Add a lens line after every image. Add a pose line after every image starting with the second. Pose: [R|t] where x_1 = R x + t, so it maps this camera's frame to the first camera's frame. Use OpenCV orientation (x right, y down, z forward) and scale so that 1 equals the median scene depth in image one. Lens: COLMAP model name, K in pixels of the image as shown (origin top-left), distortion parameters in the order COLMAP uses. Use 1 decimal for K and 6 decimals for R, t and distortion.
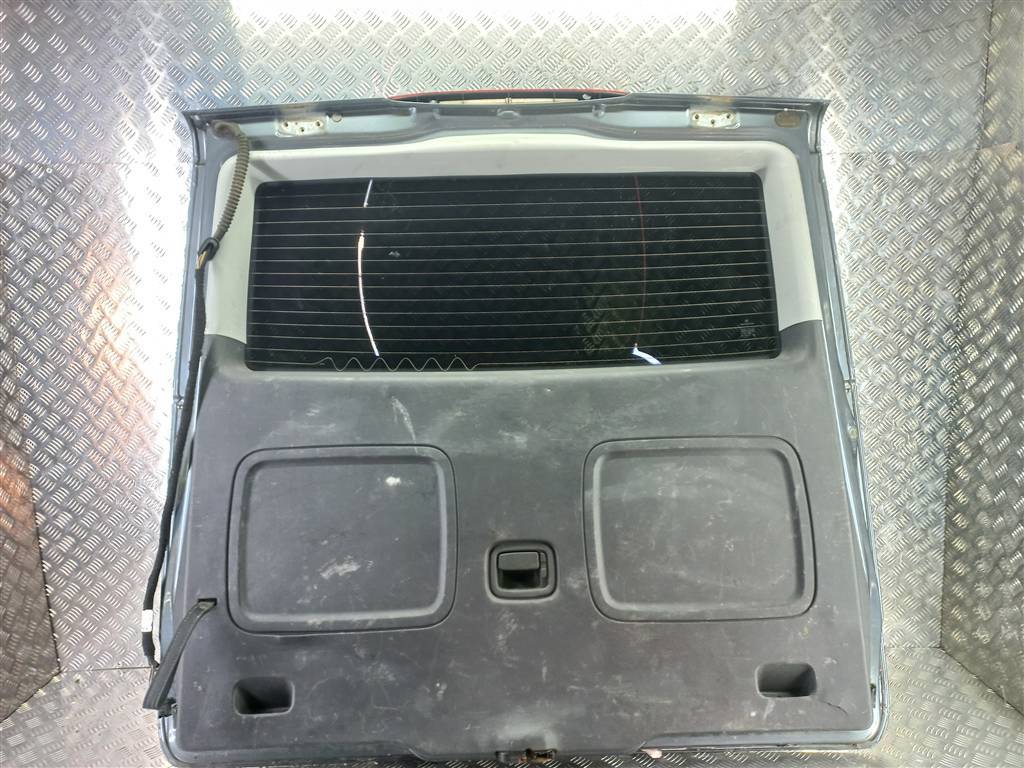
lens RADIAL K [[736.4, 0, 511.1], [0, 736.4, 370.0], [0, 0, 1]] dist [0.092877, -0.074983]
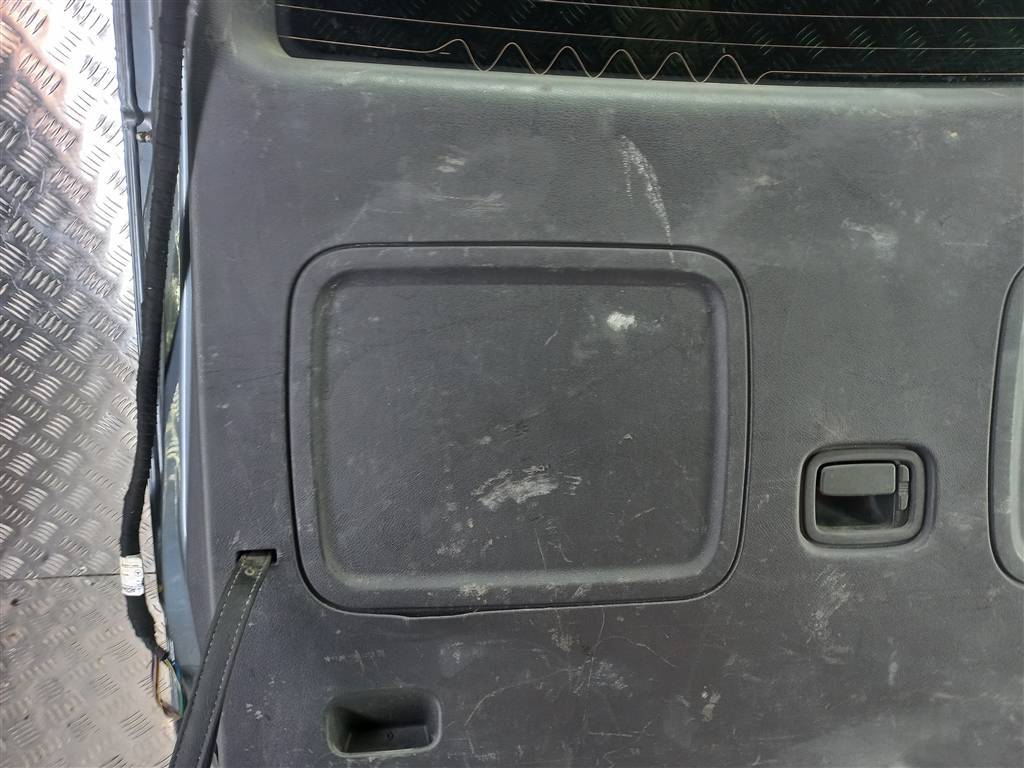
lens RADIAL K [[723.2, 0, 515.0], [0, 723.2, 369.9], [0, 0, 1]] dist [0.075760, -0.056355]
pose [[0.996089, 0.018836, 0.086323, -0.274367], [-0.045309, 0.947661, 0.316047, 0.035205], [-0.075852, -0.318722, 0.944808, 0.561845]]
